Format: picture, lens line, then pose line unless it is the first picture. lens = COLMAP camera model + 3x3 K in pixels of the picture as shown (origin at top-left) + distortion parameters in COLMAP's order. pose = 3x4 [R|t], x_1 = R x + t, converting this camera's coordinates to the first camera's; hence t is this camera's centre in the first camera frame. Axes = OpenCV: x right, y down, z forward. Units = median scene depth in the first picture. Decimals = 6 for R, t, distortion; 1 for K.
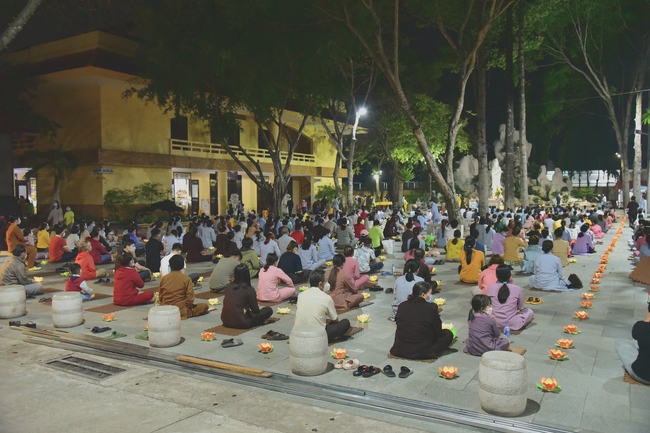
lens RADIAL K [[559.9, 0, 325.0], [0, 559.9, 216.5], [0, 0, 1]] dist [-0.000887, -0.000113]
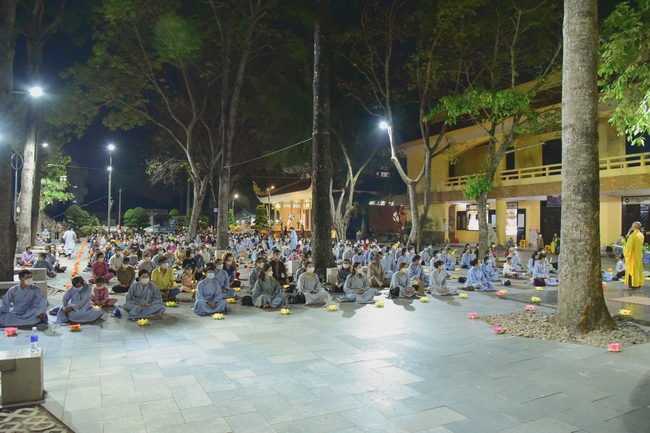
lens RADIAL K [[466.6, 0, 325.0], [0, 466.6, 216.5], [0, 0, 1]] dist [-0.101341, 0.001884]
pose [[-0.539771, -0.014994, -0.841678, 0.605152], [-0.035250, 0.999367, 0.004803, -0.044022], [0.841073, 0.032261, -0.539958, 1.136065]]
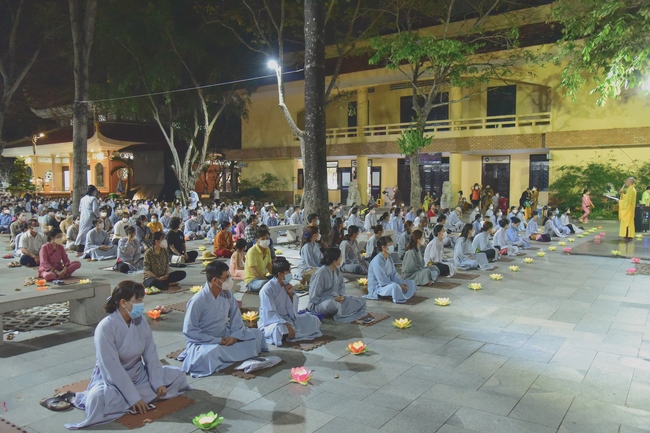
lens RADIAL K [[518.3, 0, 325.0], [0, 518.3, 216.5], [0, 0, 1]] dist [-0.041541, 0.005708]
pose [[-0.069503, 0.061252, -0.995700, 0.625191], [-0.037376, 0.997253, 0.063956, -0.034845], [0.996881, 0.041660, -0.067023, 0.972565]]
